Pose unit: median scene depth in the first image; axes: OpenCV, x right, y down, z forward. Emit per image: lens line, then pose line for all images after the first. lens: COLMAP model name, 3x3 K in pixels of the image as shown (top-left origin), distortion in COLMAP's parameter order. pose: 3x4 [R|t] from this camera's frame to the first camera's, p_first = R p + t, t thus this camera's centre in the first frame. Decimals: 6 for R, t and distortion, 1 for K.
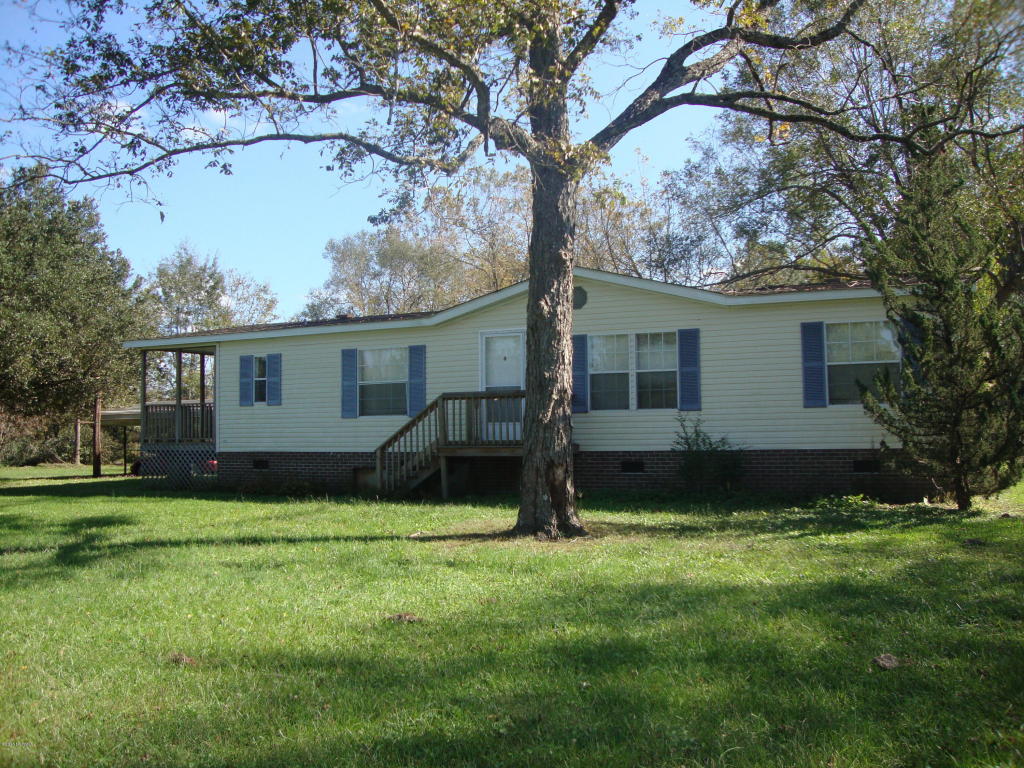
lens RADIAL K [[922.0, 0, 533.2], [0, 922.0, 387.0], [0, 0, 1]] dist [-0.214566, 0.197026]
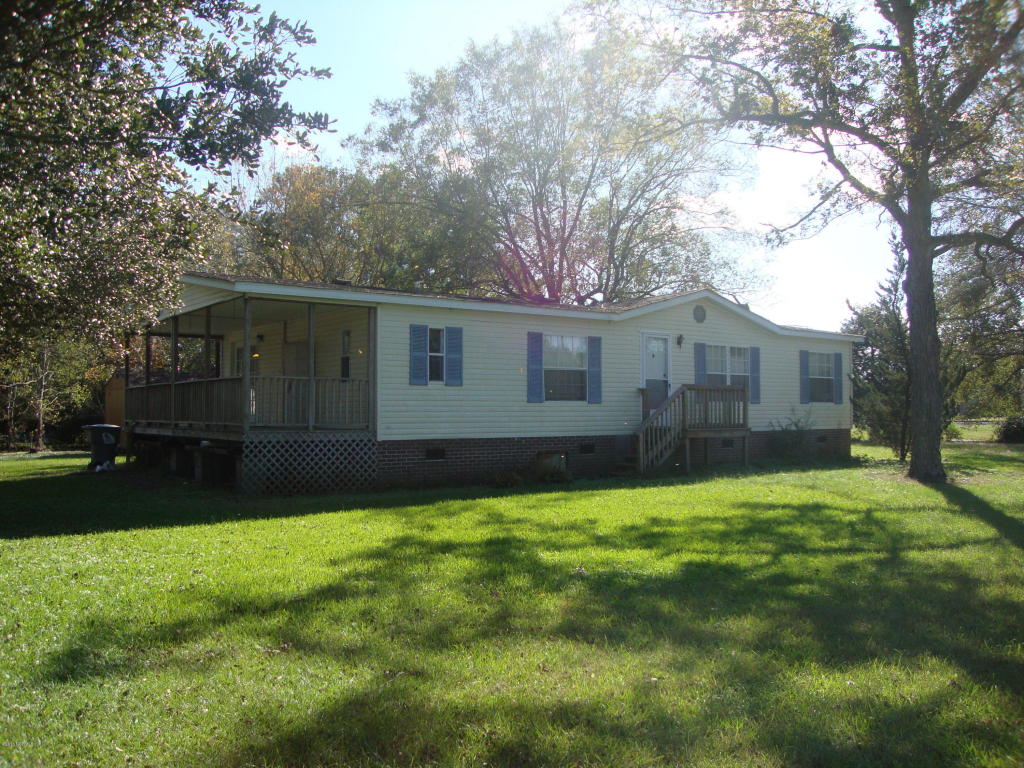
lens RADIAL K [[922.0, 0, 533.2], [0, 922.0, 387.0], [0, 0, 1]] dist [-0.214566, 0.197026]
pose [[0.477706, 0.037928, 0.877701, -1.102469], [-0.045841, 0.998783, -0.018210, 0.036477], [-0.877323, -0.031536, 0.478863, 0.542758]]
